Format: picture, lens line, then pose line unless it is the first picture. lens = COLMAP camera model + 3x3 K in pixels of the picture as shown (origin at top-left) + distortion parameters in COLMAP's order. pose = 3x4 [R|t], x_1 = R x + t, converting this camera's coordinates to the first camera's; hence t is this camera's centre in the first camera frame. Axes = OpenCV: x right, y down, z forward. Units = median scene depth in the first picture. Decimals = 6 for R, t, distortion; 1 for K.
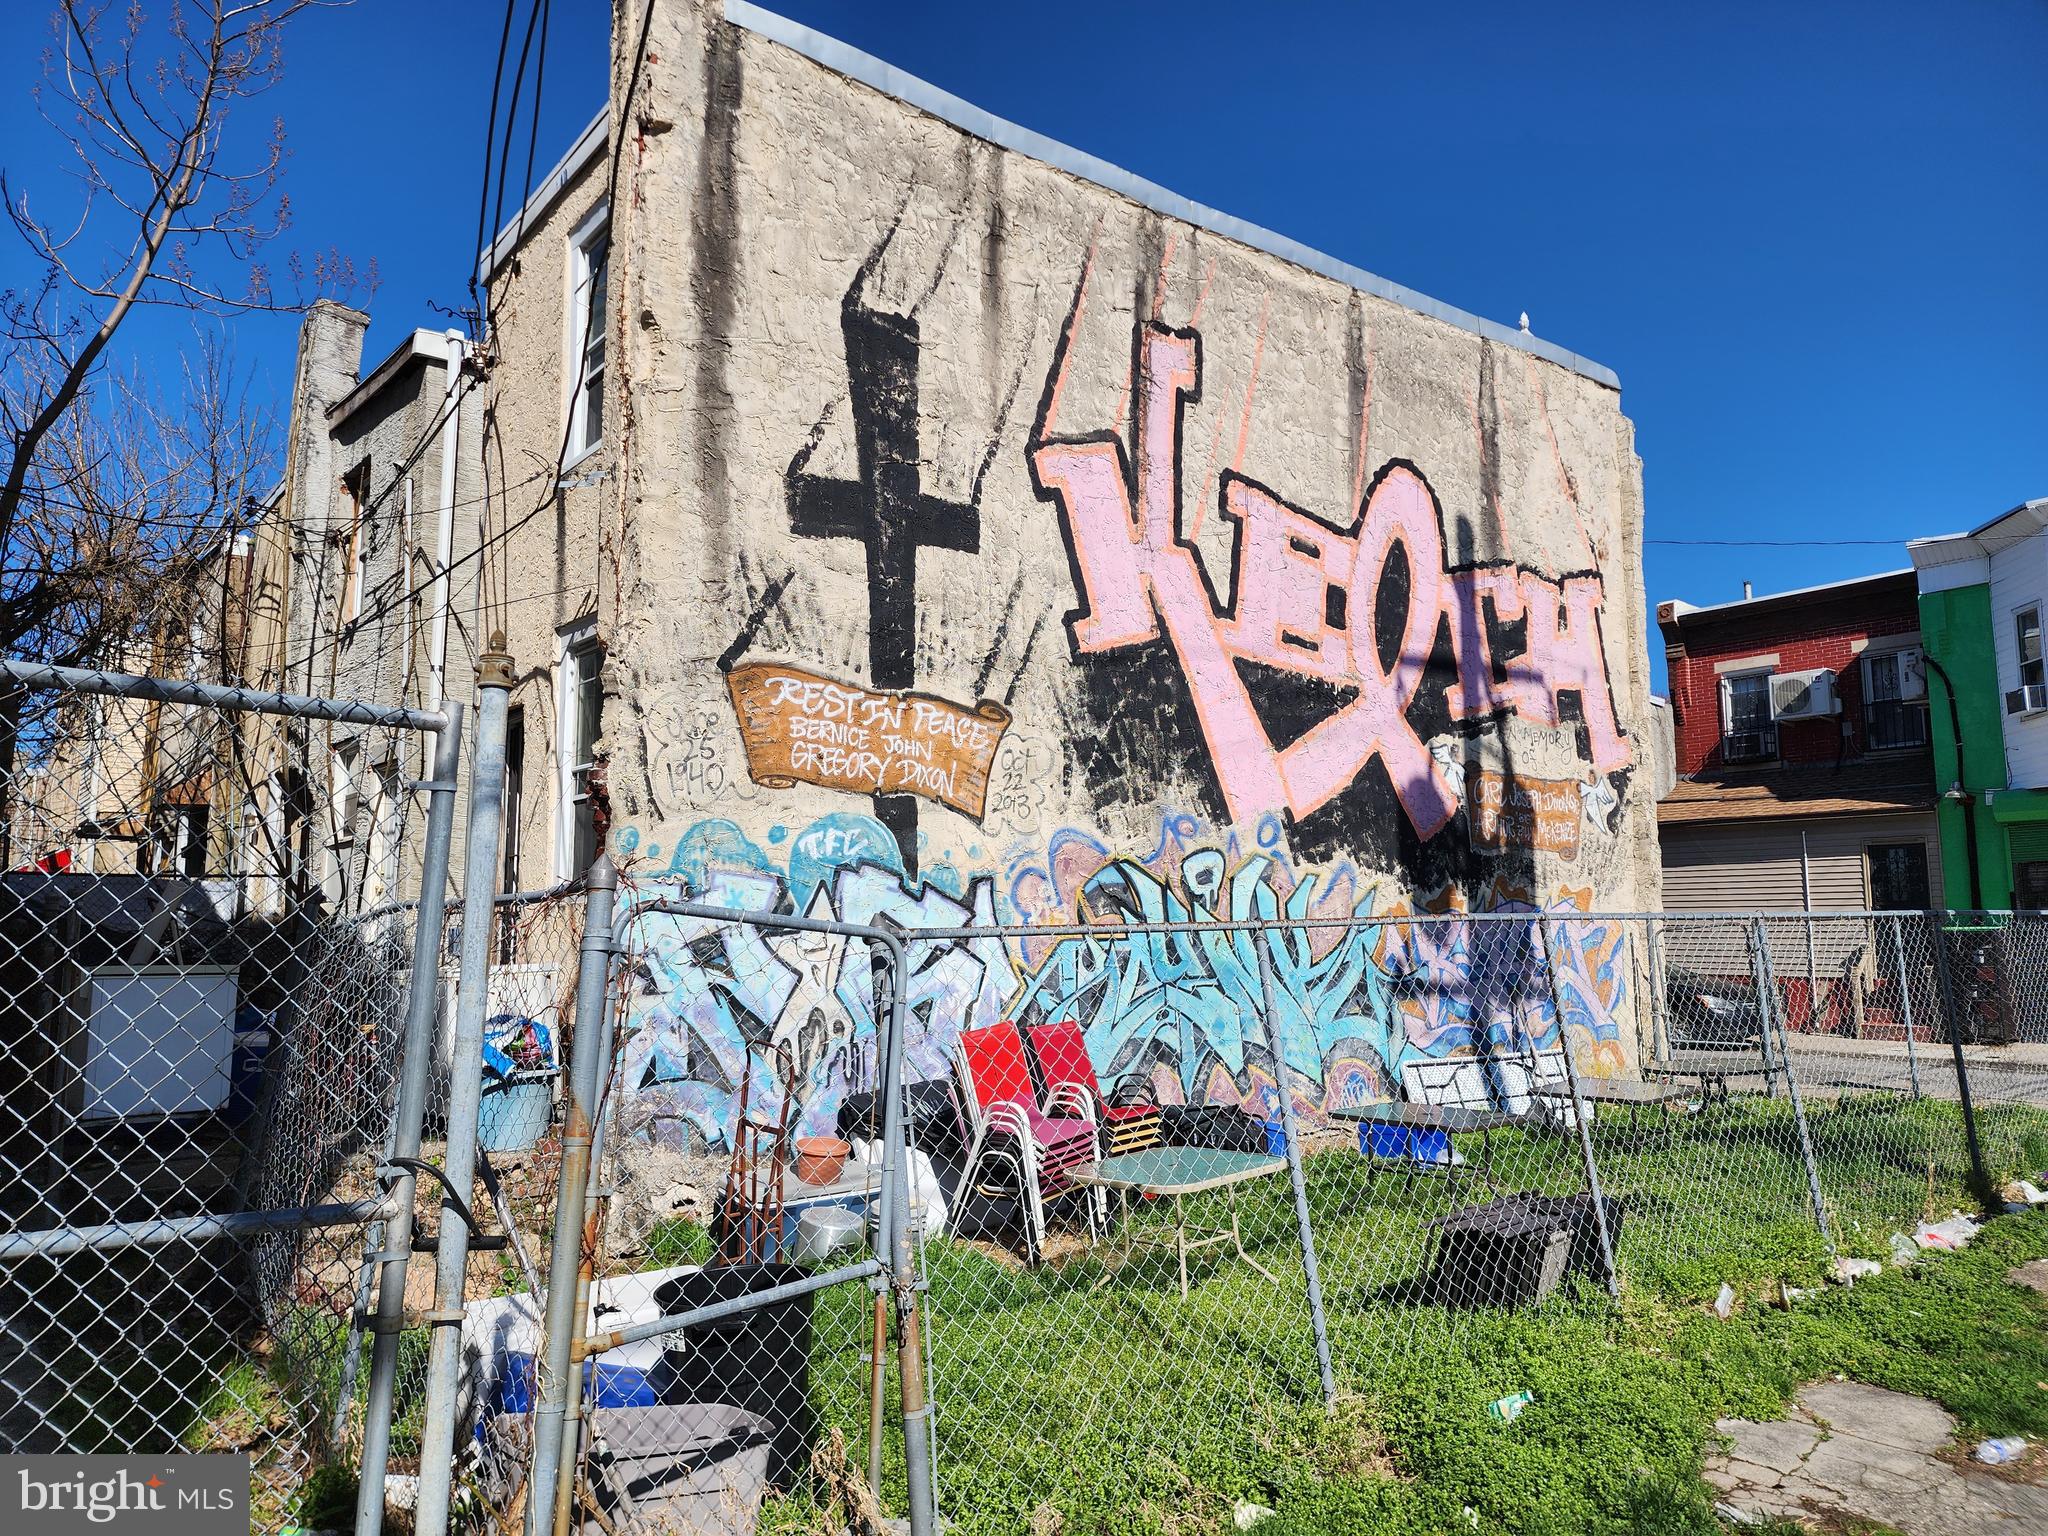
lens RADIAL K [[1371.9, 0, 1011.5], [0, 1371.9, 774.4], [0, 0, 1]] dist [0.096518, -0.084891]
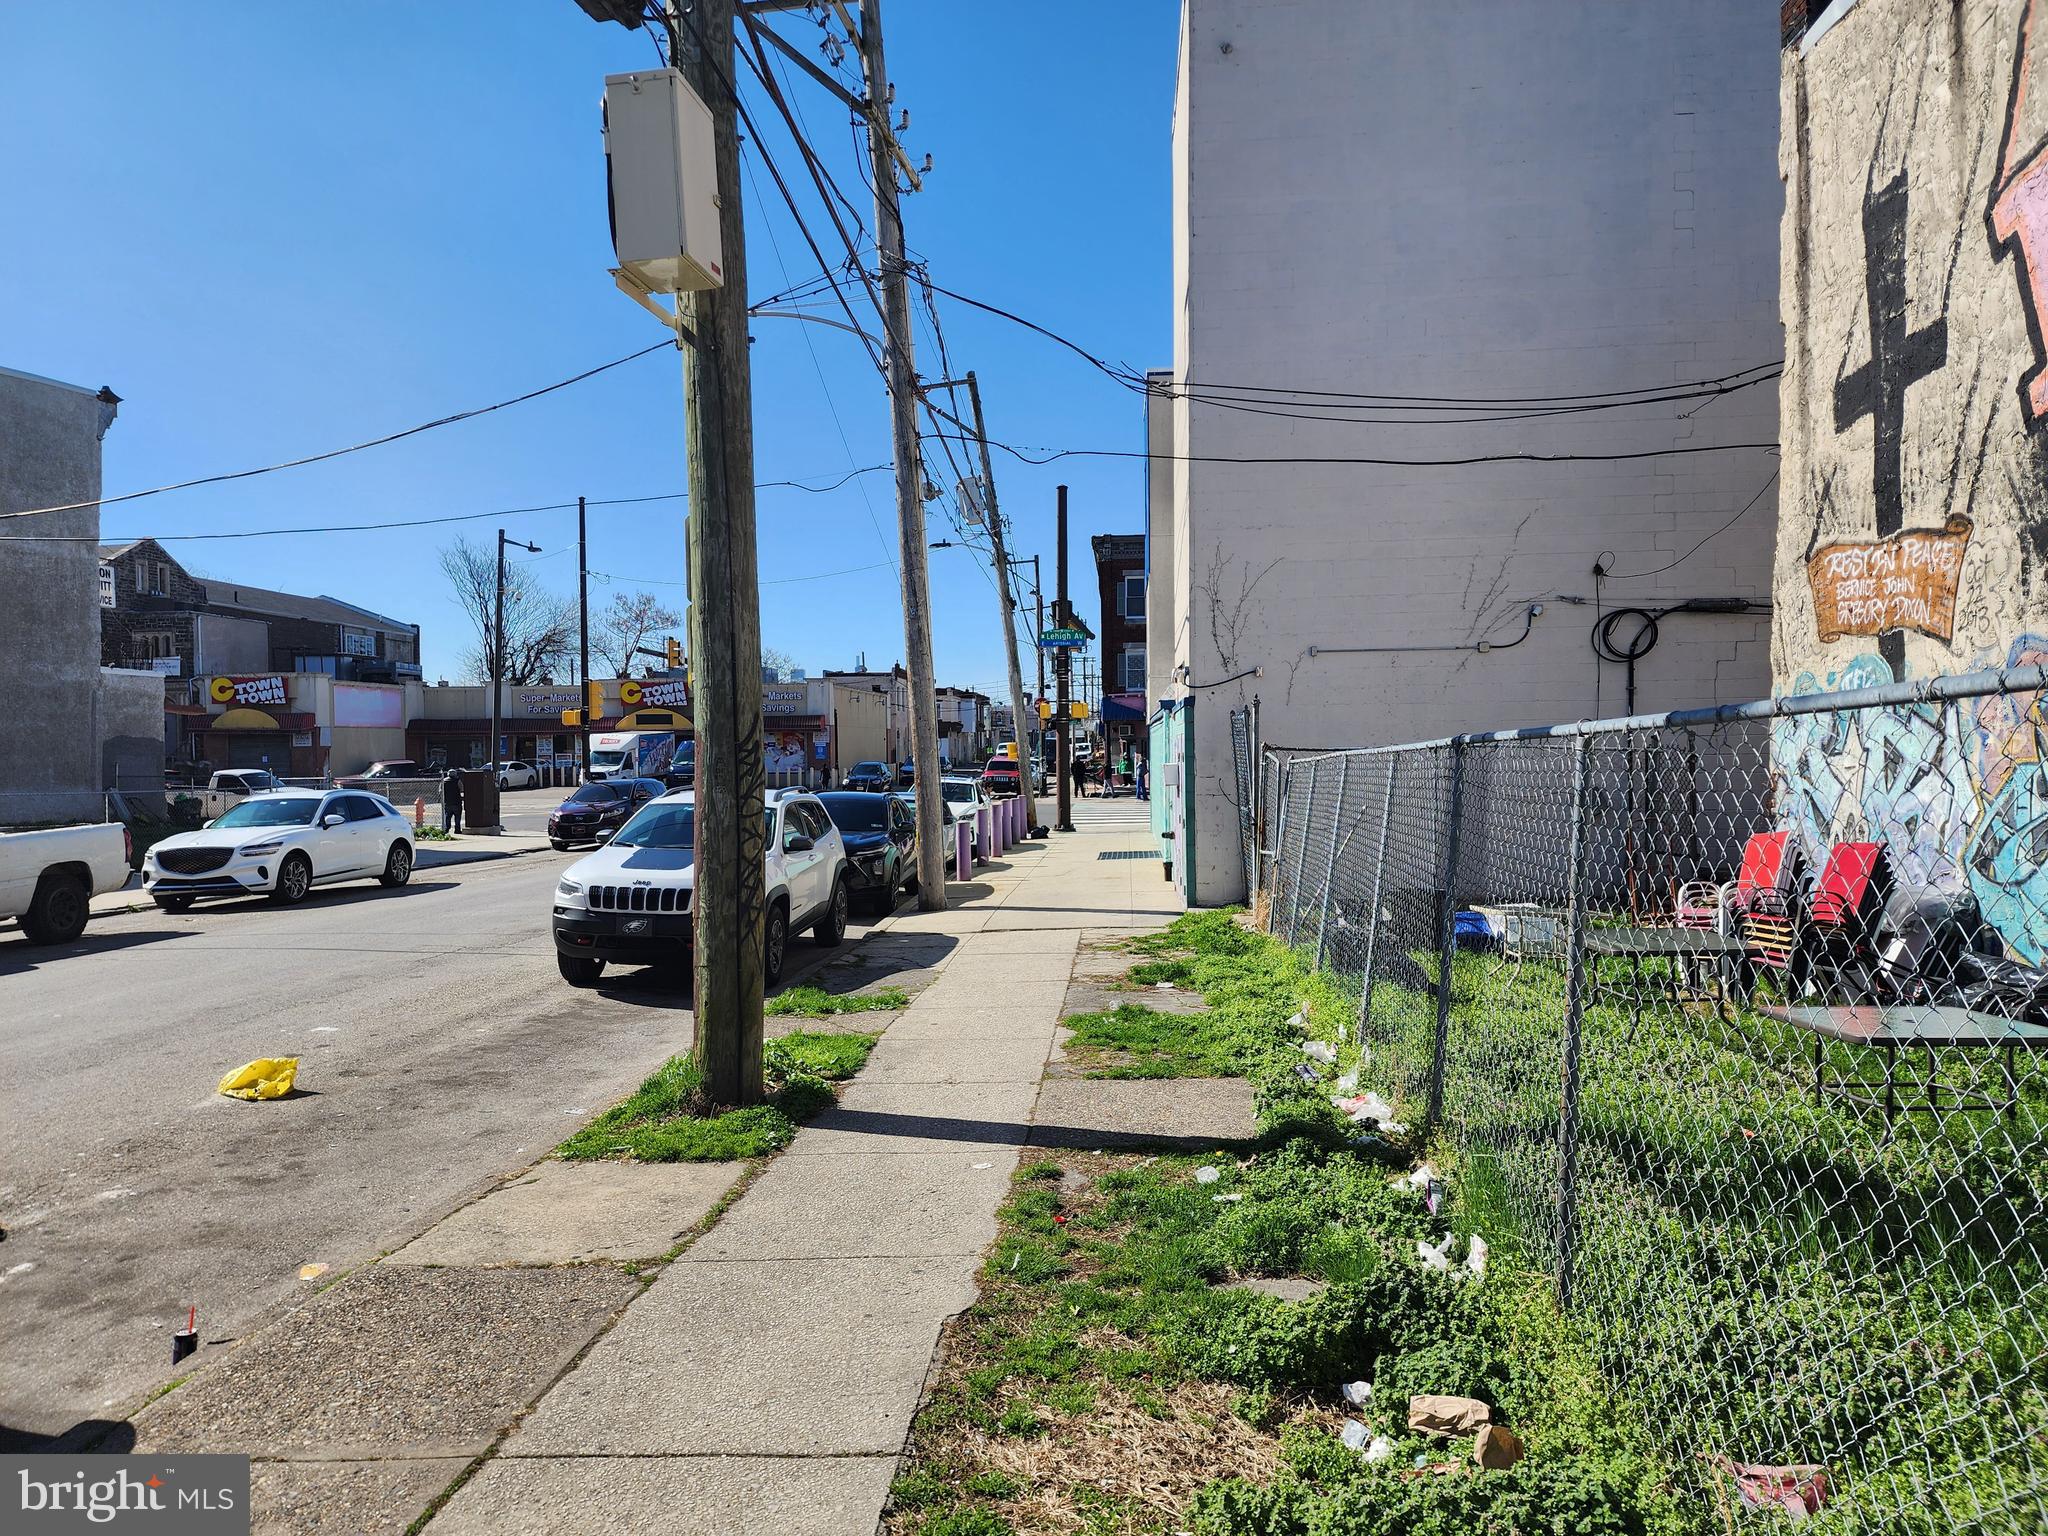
lens RADIAL K [[1371.9, 0, 1009.2], [0, 1371.9, 765.2], [0, 0, 1]] dist [0.096518, -0.084891]
pose [[-0.695420, 0.019459, -0.718340, 0.986585], [0.101275, 0.992310, -0.071163, 0.105018], [0.711431, -0.122238, -0.692043, 1.012206]]
